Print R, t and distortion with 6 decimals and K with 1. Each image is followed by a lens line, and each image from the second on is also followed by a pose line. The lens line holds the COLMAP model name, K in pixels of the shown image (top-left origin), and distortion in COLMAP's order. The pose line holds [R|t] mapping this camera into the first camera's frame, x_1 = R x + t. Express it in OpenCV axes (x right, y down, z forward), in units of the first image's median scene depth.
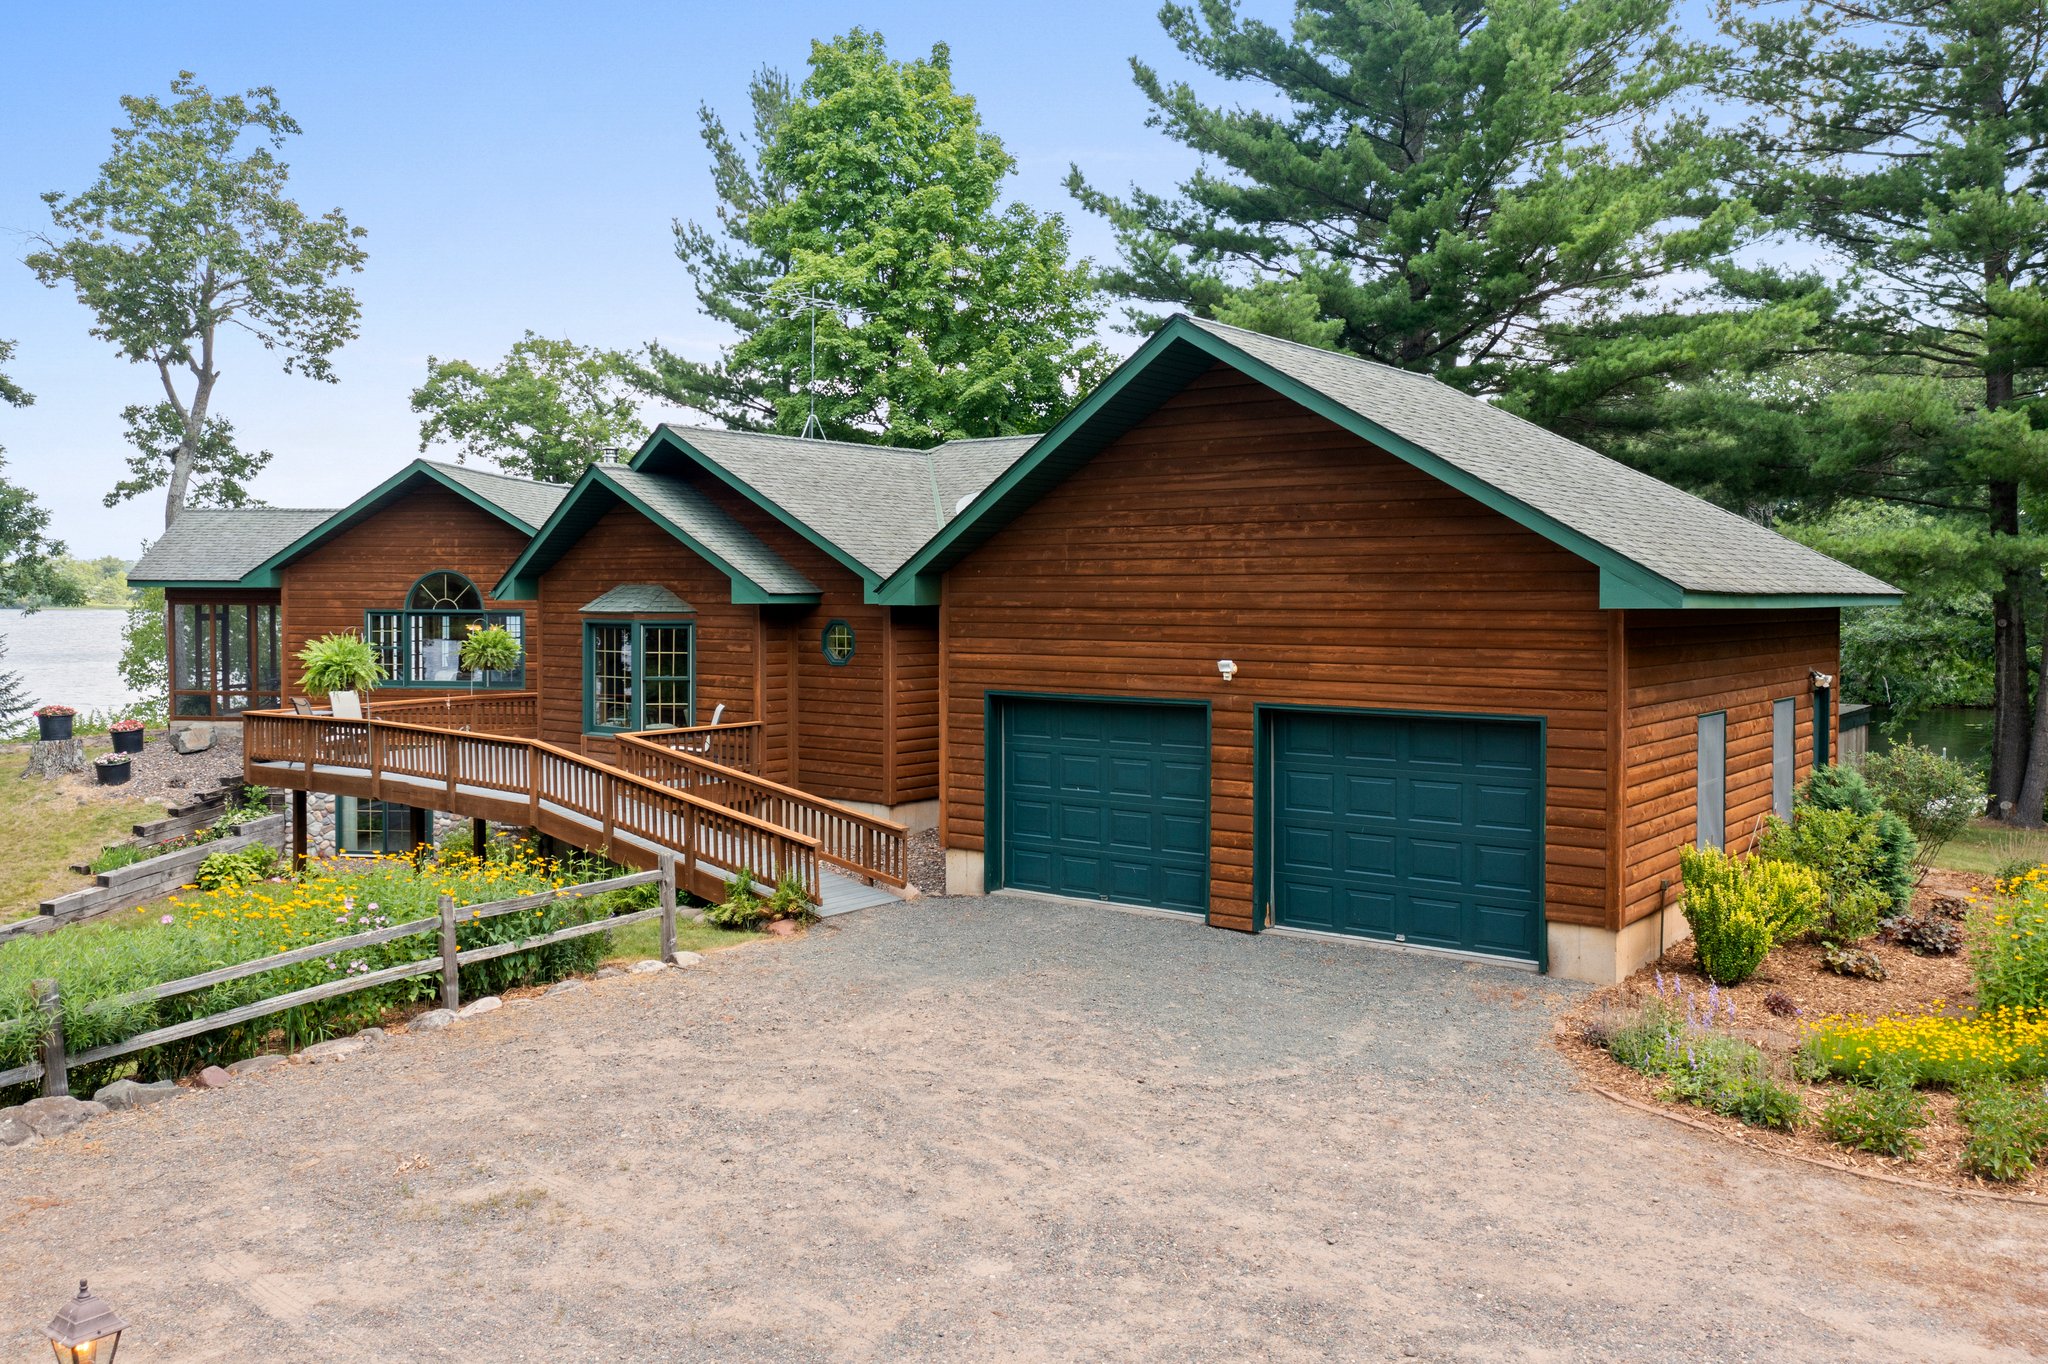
lens RADIAL K [[1655.6, 0, 1021.5], [0, 1655.6, 587.5], [0, 0, 1]] dist [-0.006704, -0.003280]
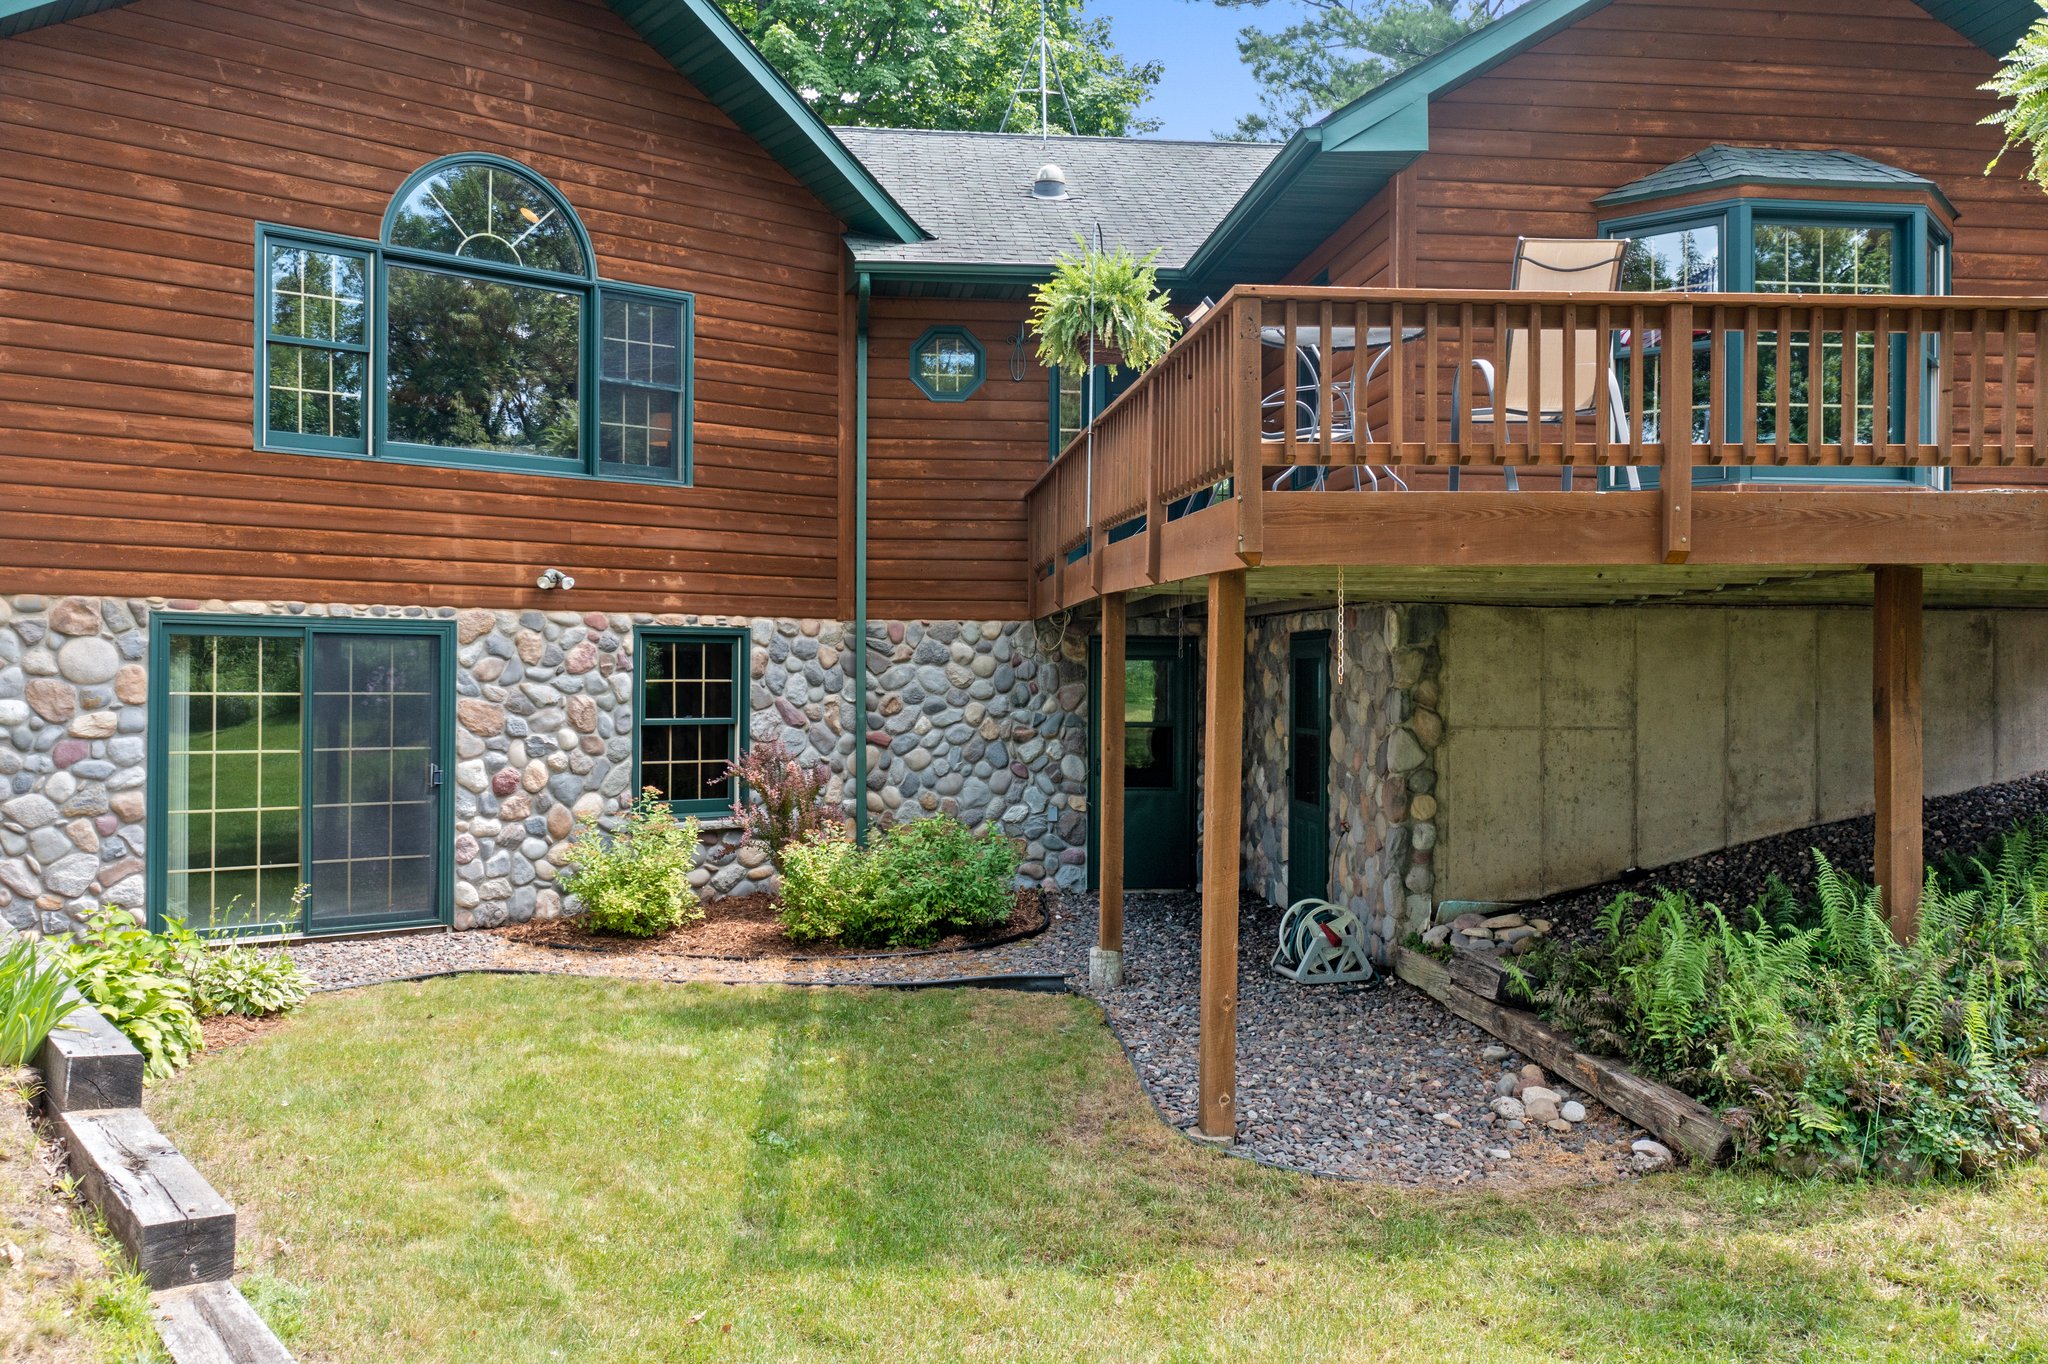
lens RADIAL K [[1631.8, 0, 1024.0], [0, 1631.8, 682.0], [0, 0, 1]] dist [-0.010753, 0.001522]
pose [[0.713884, -0.002424, 0.700260, -0.958881], [-0.008250, 0.999895, 0.011872, 0.190410], [-0.700216, -0.014253, 0.713789, 1.187386]]
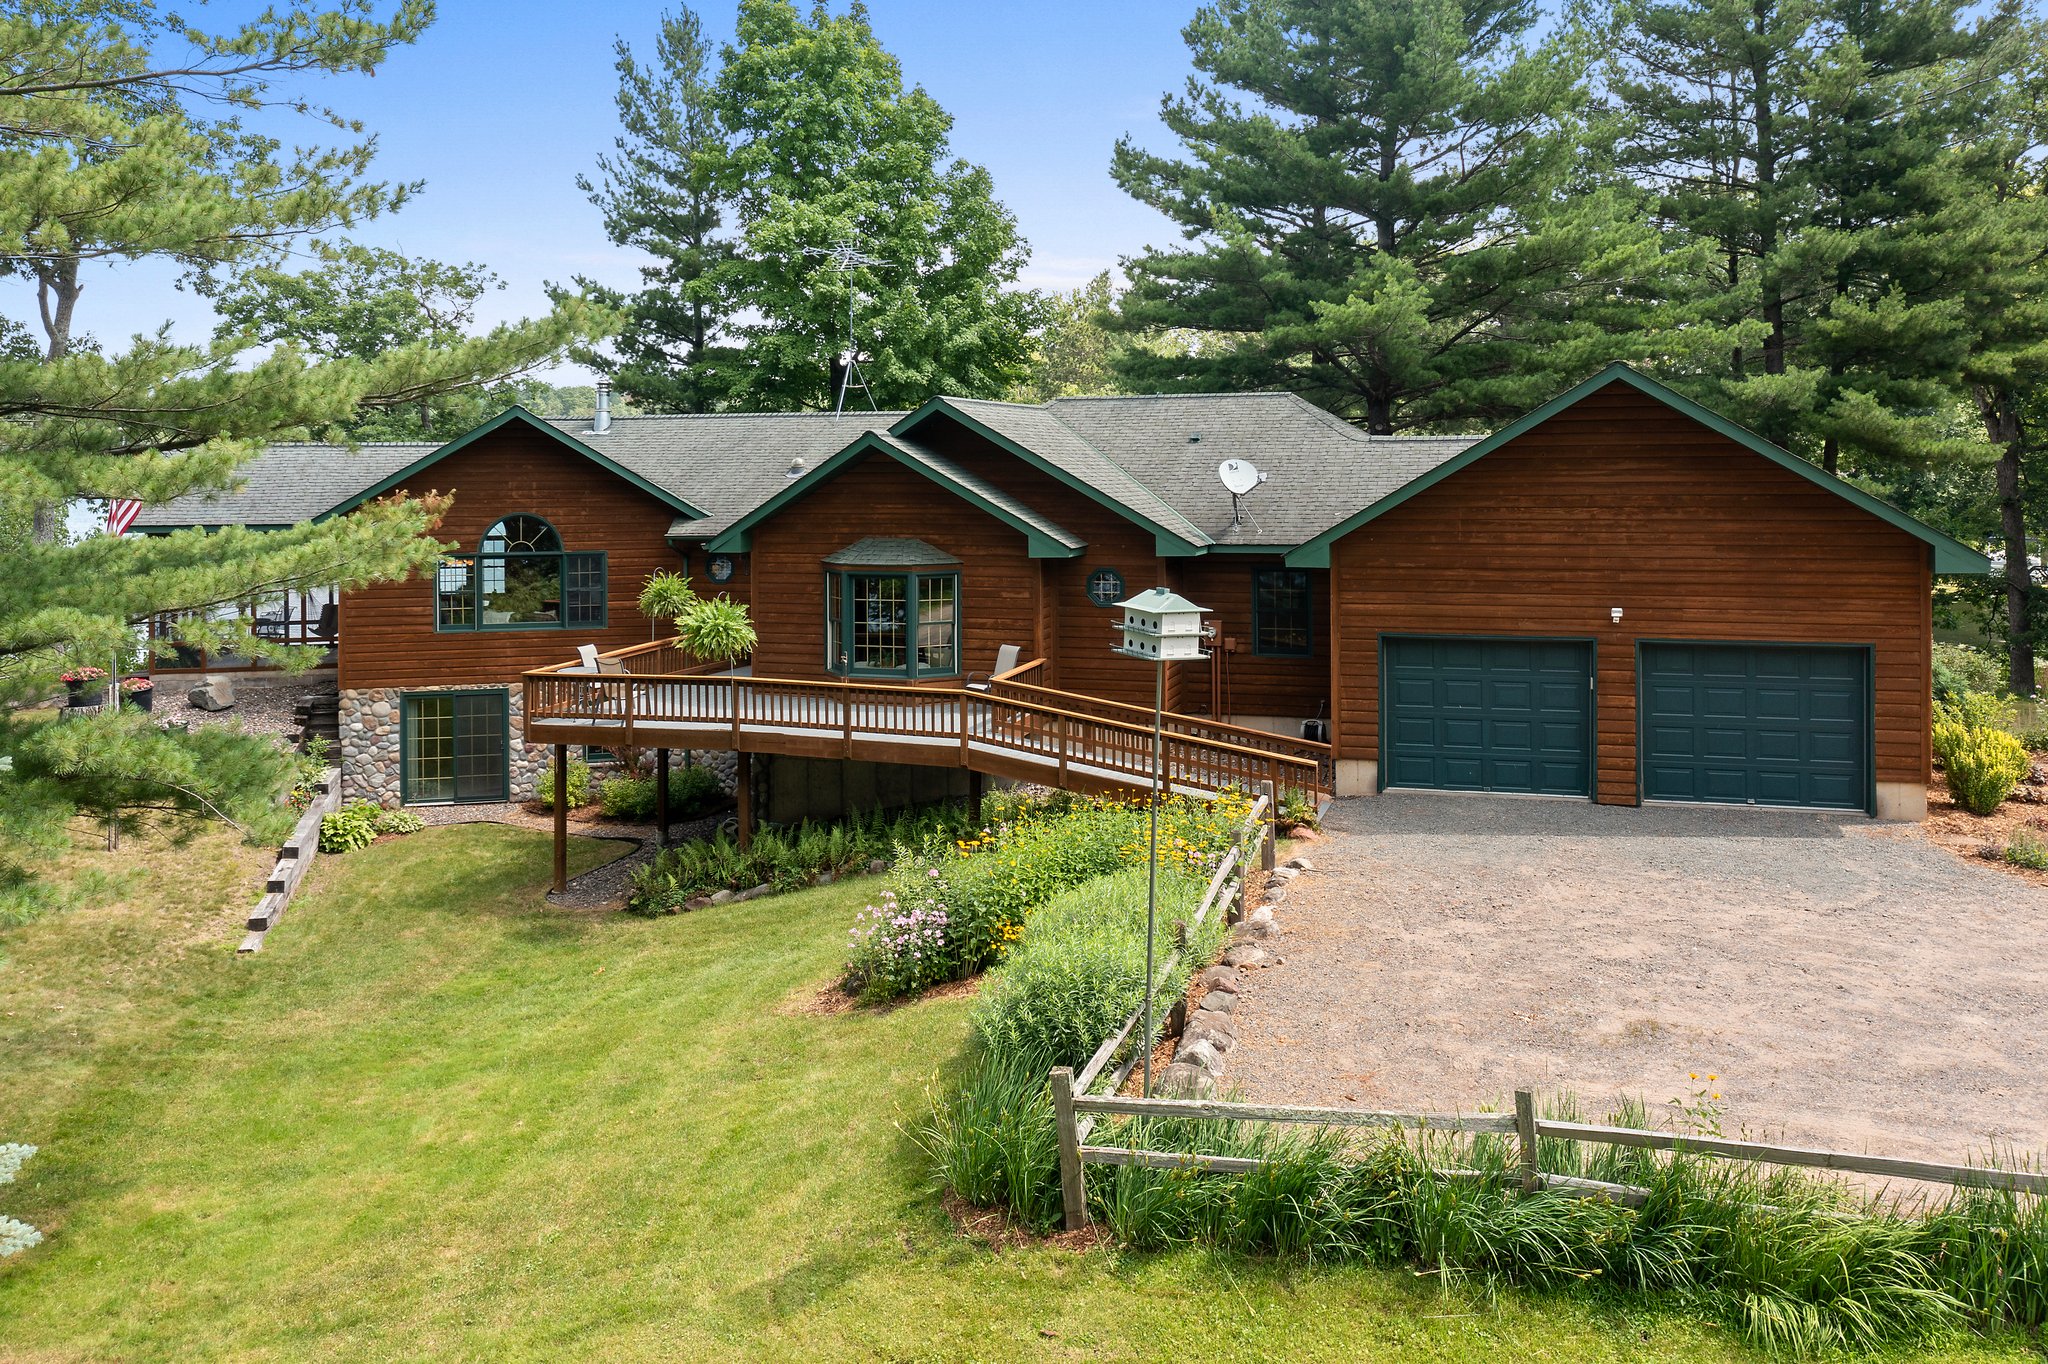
lens RADIAL K [[1633.9, 0, 1028.4], [0, 1633.9, 456.1], [0, 0, 1]] dist [-0.008459, 0.000130]
pose [[0.930401, -0.009064, 0.366431, -0.780239], [0.007796, 0.999957, 0.004941, -0.087660], [-0.366460, -0.001740, 0.930432, -0.070315]]
